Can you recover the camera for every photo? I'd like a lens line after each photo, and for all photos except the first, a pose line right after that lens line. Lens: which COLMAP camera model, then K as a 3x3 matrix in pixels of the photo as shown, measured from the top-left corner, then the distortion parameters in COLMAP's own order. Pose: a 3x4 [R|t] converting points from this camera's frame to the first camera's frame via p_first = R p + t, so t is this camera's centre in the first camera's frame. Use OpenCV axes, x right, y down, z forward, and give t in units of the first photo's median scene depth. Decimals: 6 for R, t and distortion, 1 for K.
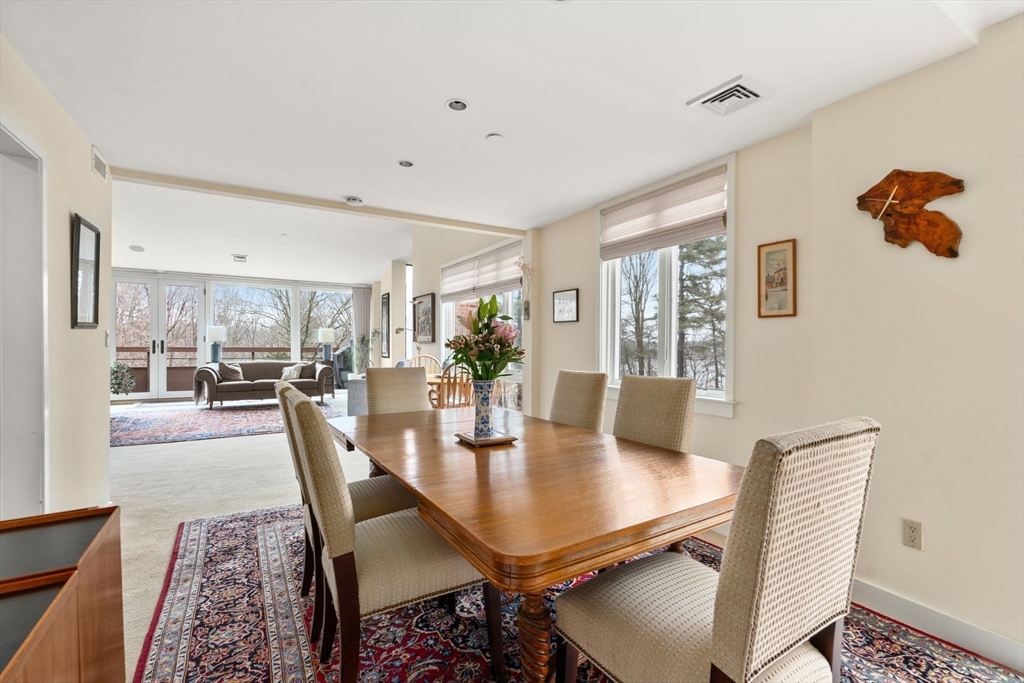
lens RADIAL K [[438.8, 0, 512.0], [0, 438.8, 341.5], [0, 0, 1]] dist [-0.000879, 0.000002]
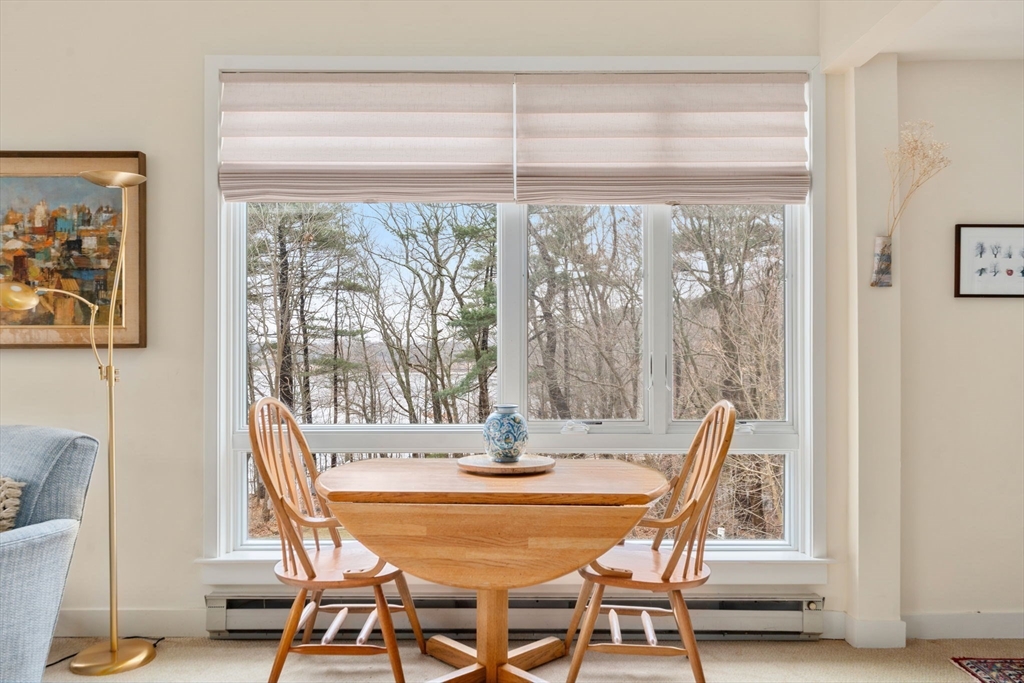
lens RADIAL K [[451.5, 0, 508.2], [0, 451.5, 335.4], [0, 0, 1]] dist [-0.003949, 0.000020]
pose [[0.523030, -0.018592, 0.852112, -0.307778], [-0.000689, 0.999752, 0.022237, -0.009395], [-0.852314, -0.012218, 0.522888, 0.699359]]
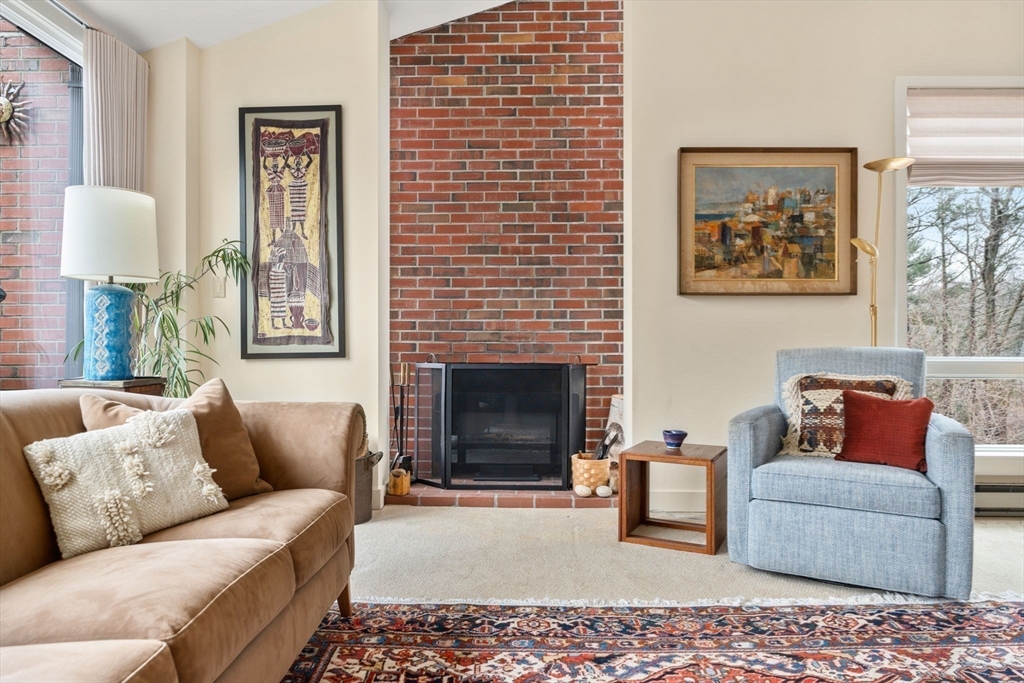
lens RADIAL K [[451.5, 0, 508.2], [0, 451.5, 335.4], [0, 0, 1]] dist [-0.003949, 0.000020]
pose [[0.545248, -0.006160, 0.838252, -0.669115], [-0.004429, 0.999938, 0.010228, 0.036763], [-0.838263, -0.009289, 0.545186, 1.090827]]
